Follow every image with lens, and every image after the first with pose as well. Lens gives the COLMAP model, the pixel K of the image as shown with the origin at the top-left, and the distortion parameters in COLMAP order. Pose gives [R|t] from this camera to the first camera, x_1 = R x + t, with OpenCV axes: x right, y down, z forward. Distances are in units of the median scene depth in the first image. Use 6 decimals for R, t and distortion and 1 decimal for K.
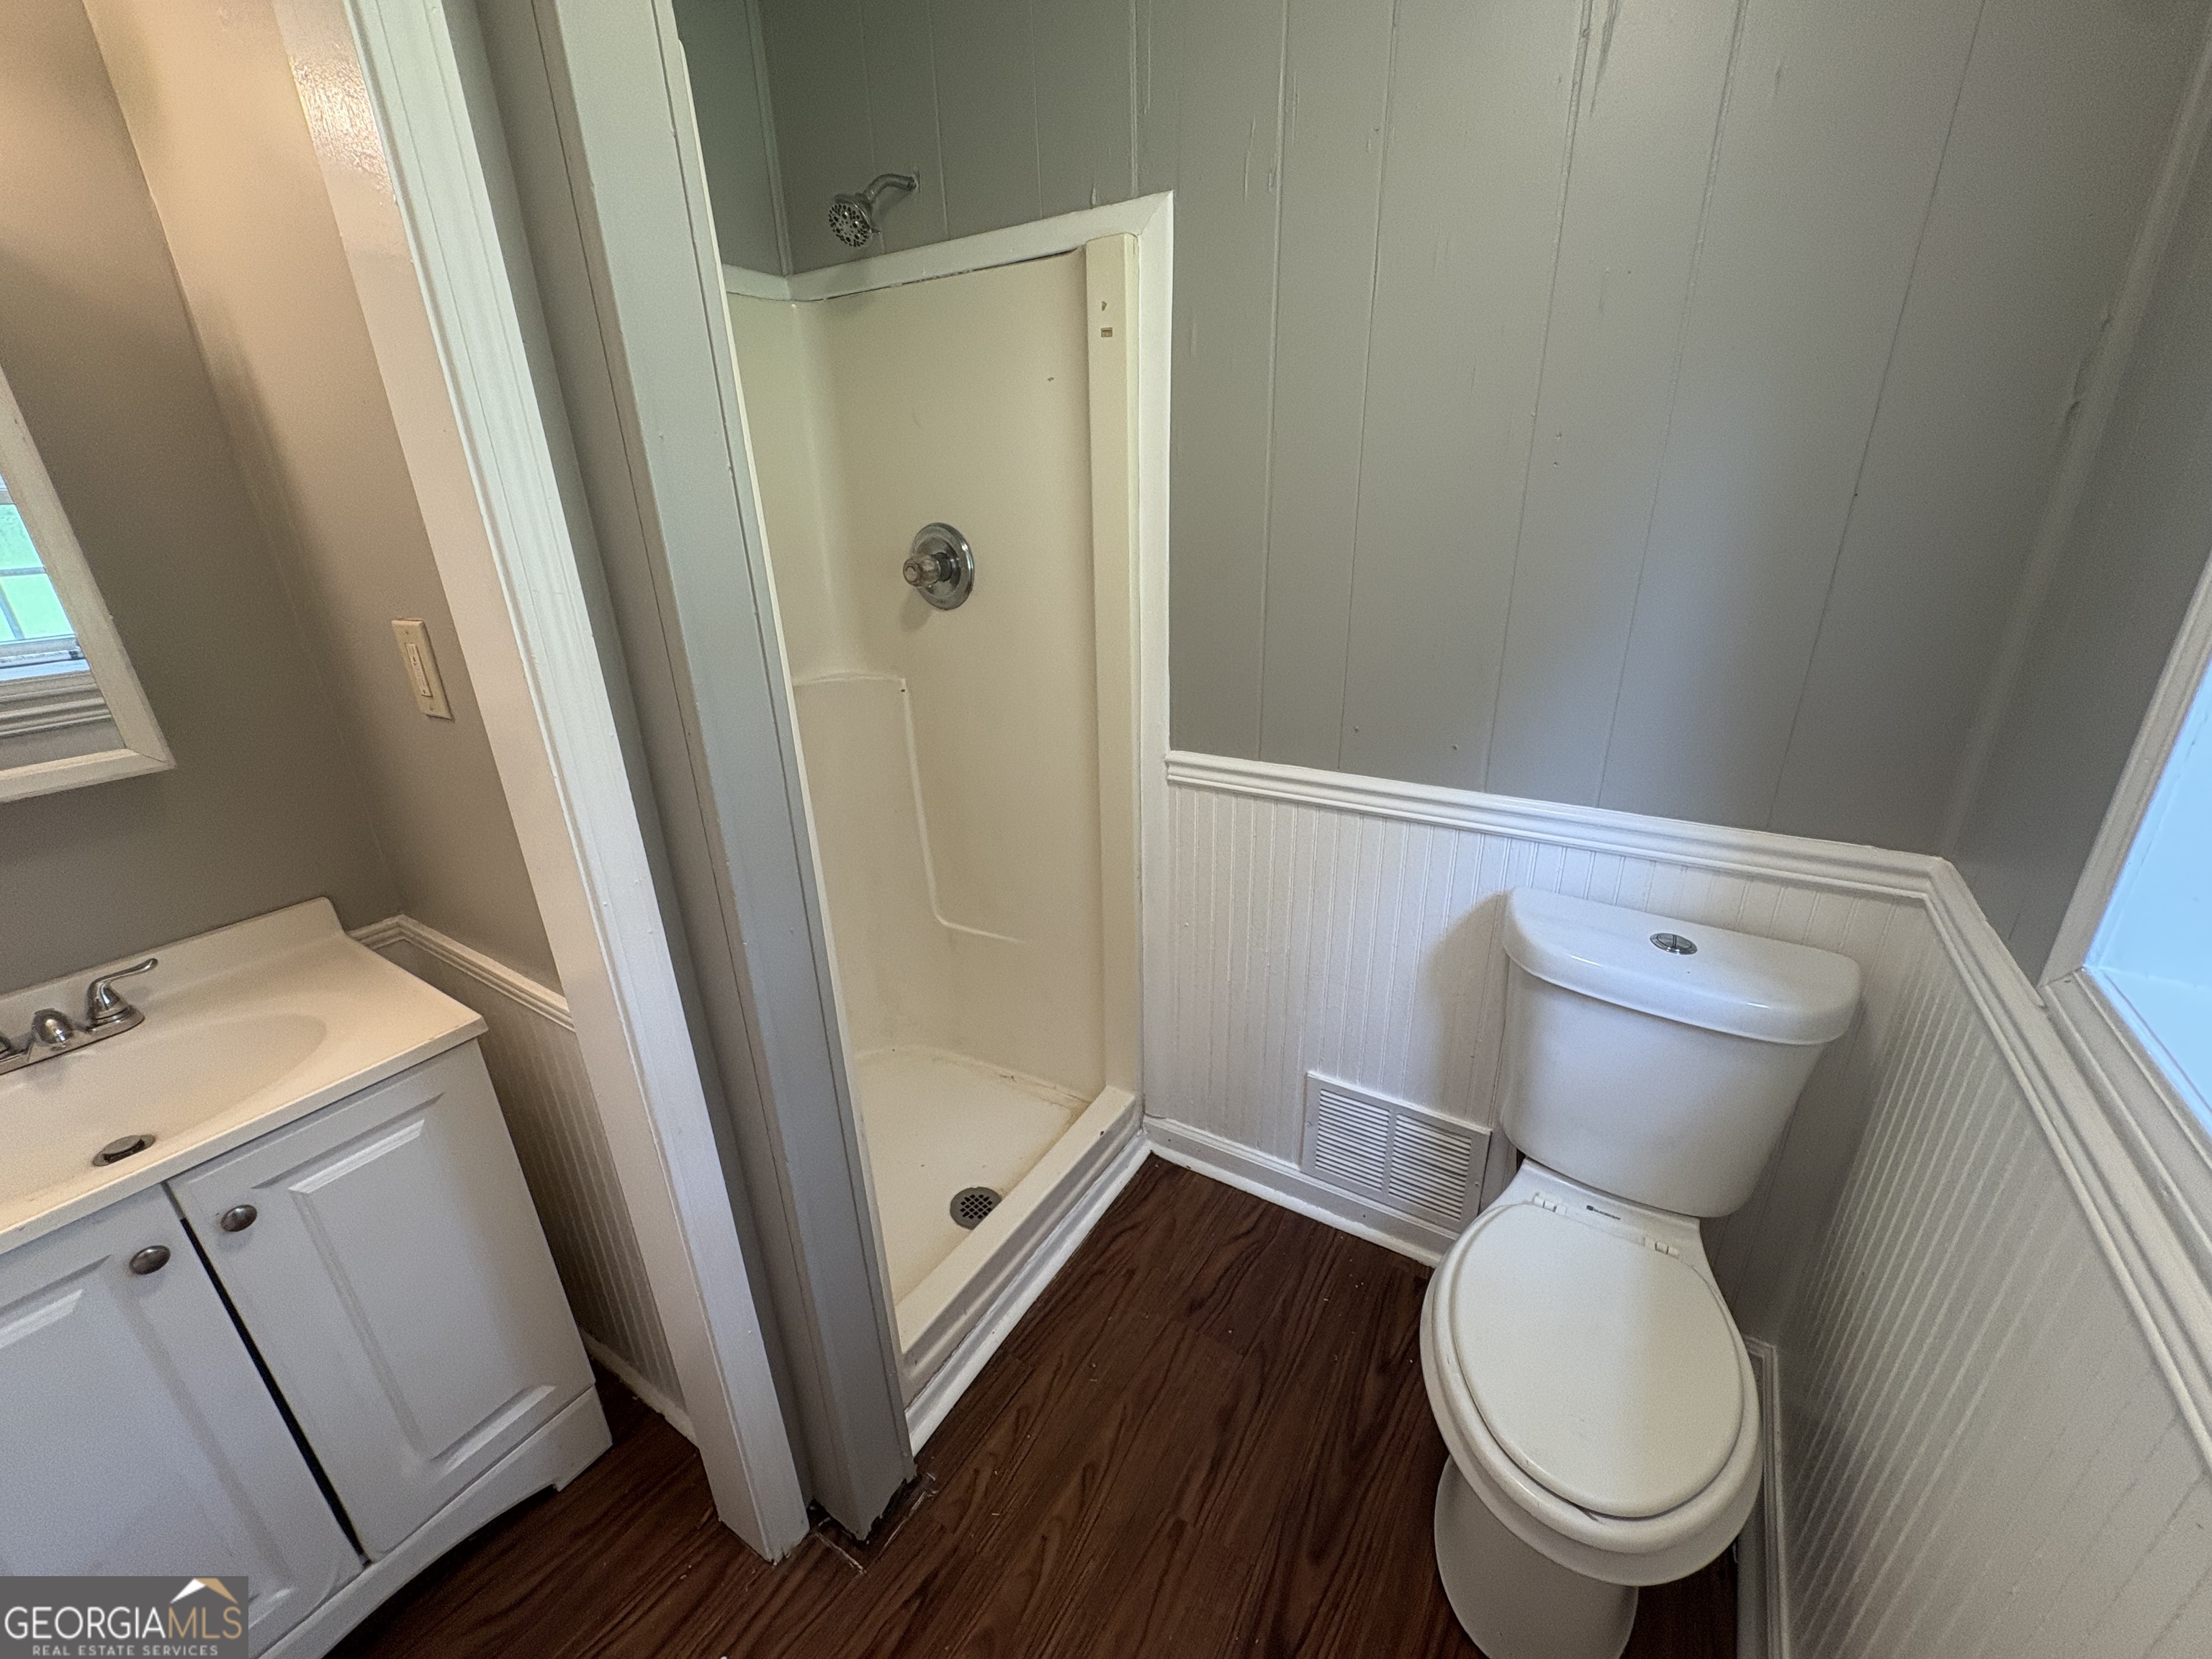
lens RADIAL K [[878.1, 0, 1105.4], [0, 878.1, 838.8], [0, 0, 1]] dist [-0.001582, -0.000022]
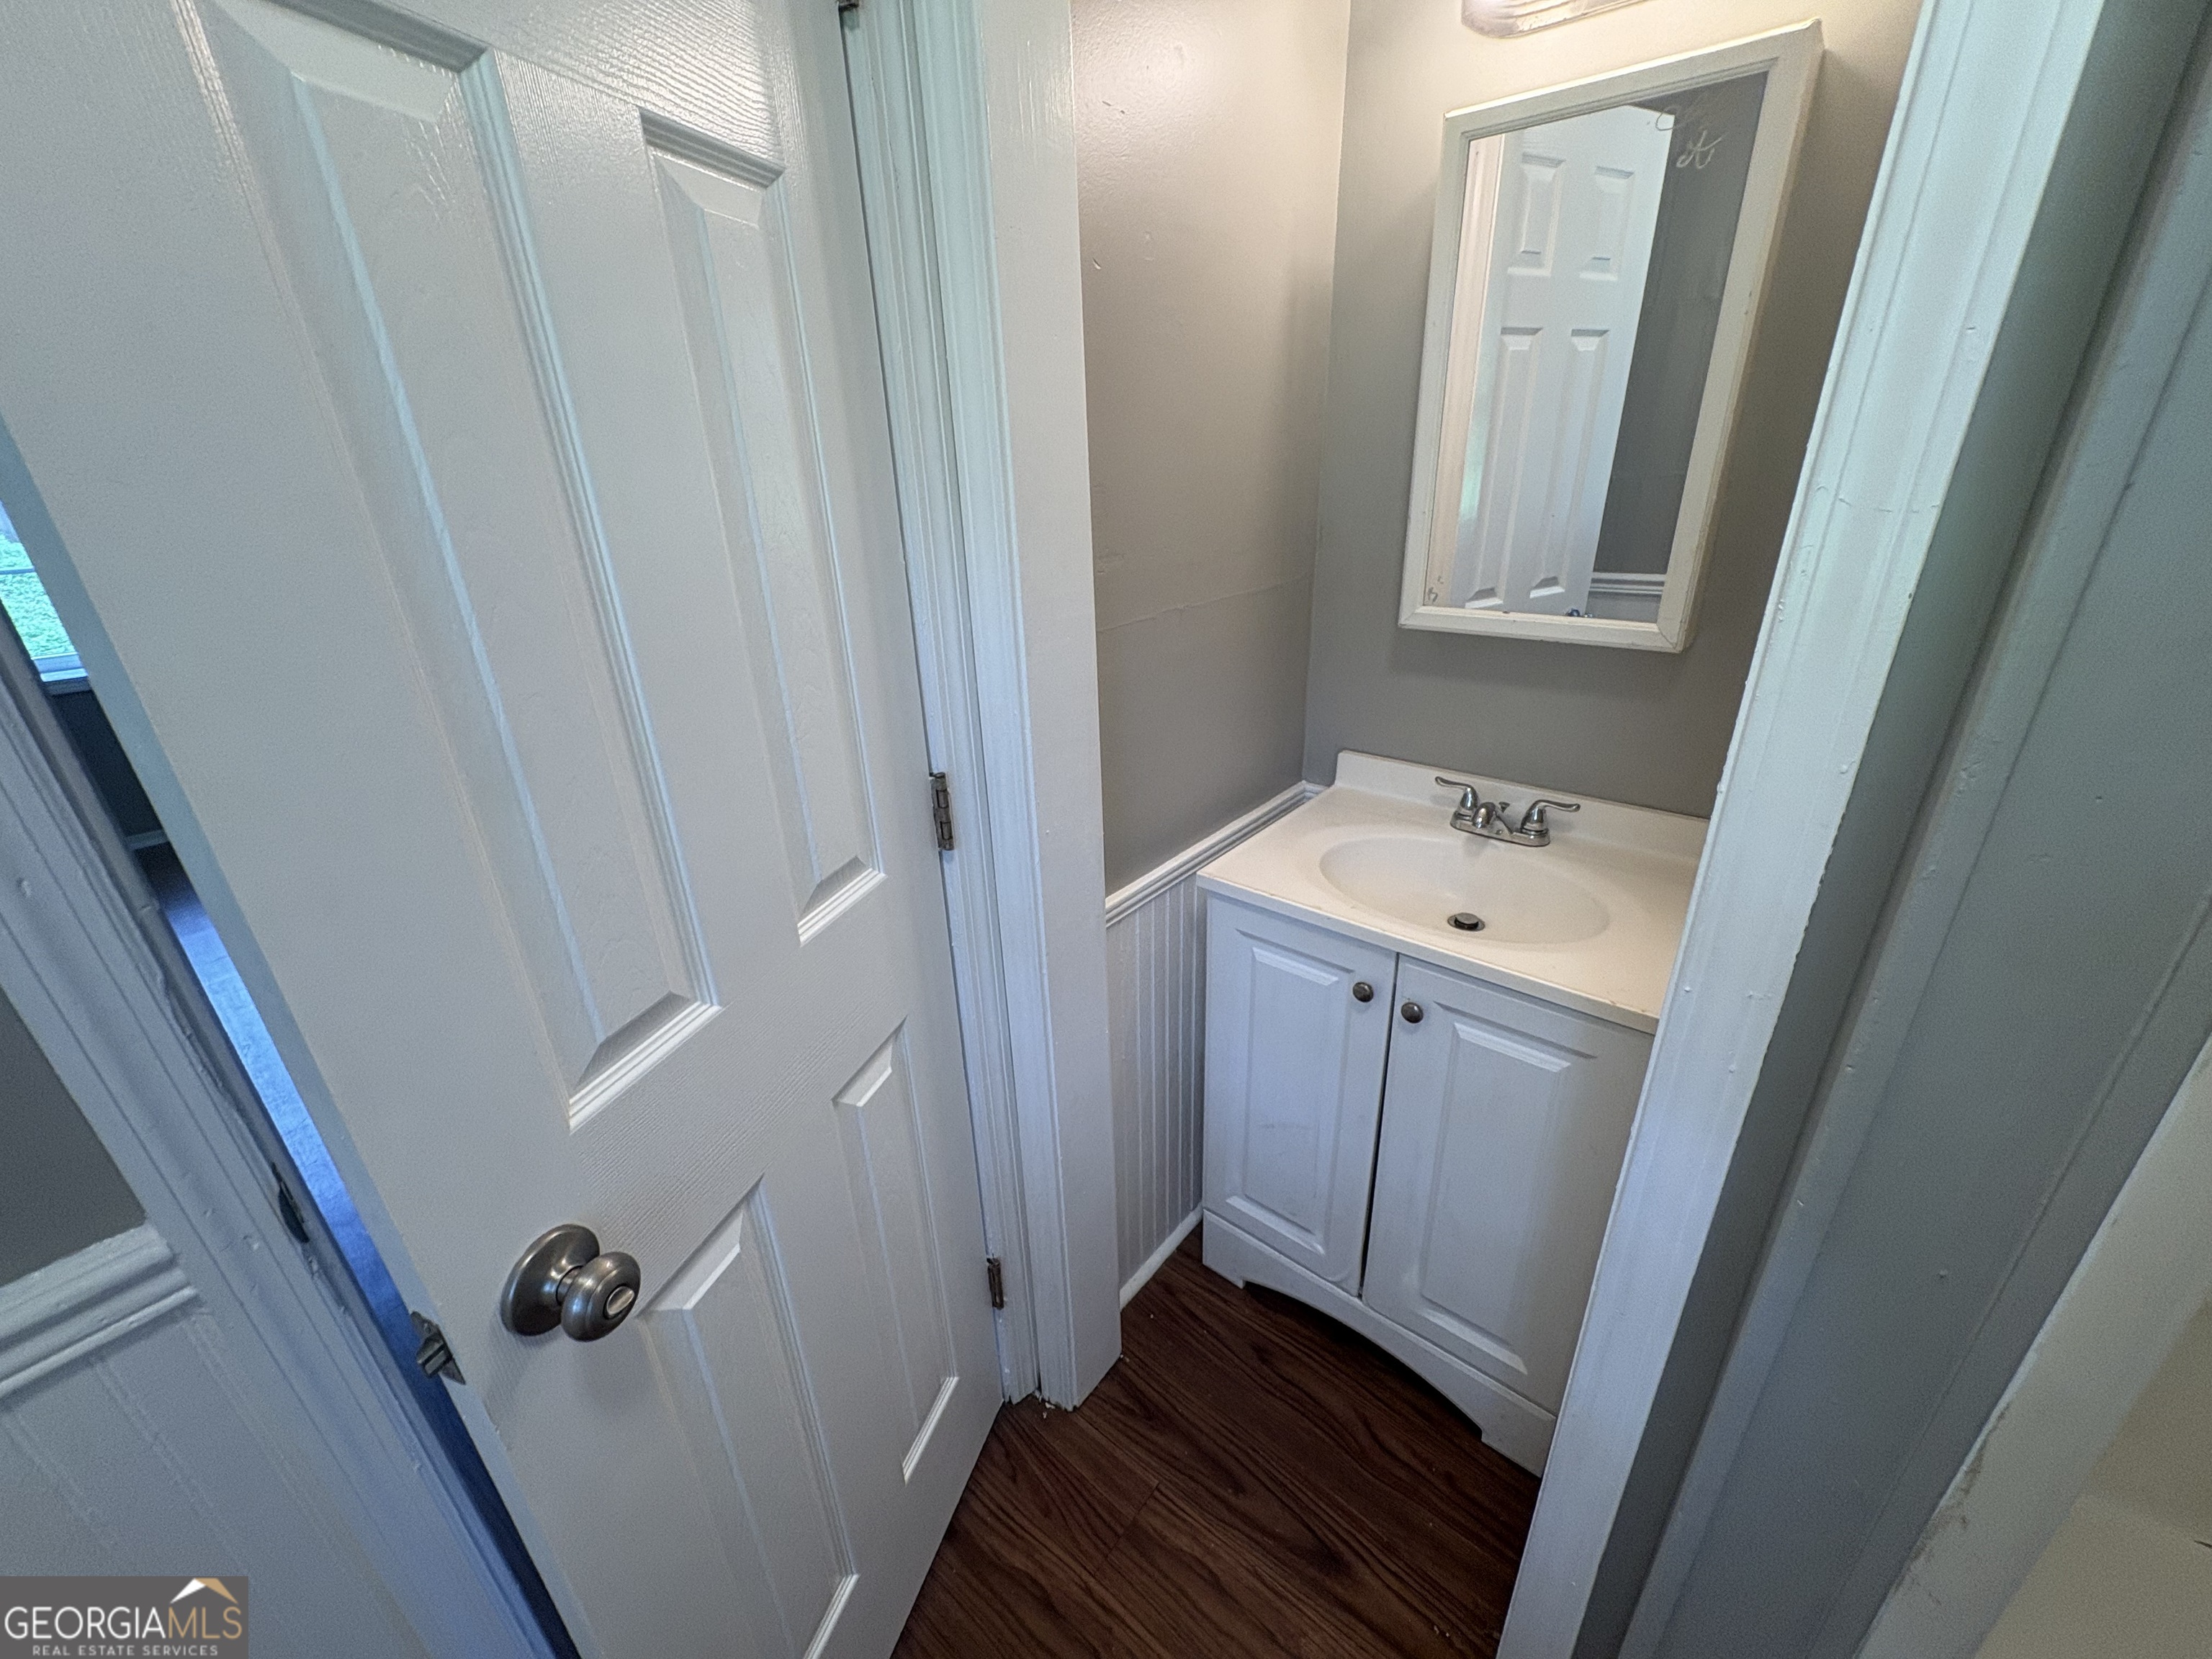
lens RADIAL K [[878.1, 0, 1095.0], [0, 878.1, 830.9], [0, 0, 1]] dist [-0.001582, -0.000022]
pose [[-0.141215, 0.423115, -0.895004, 0.026691], [-0.323625, 0.834663, 0.445651, -0.140418], [0.935588, 0.352579, 0.019064, 0.422043]]
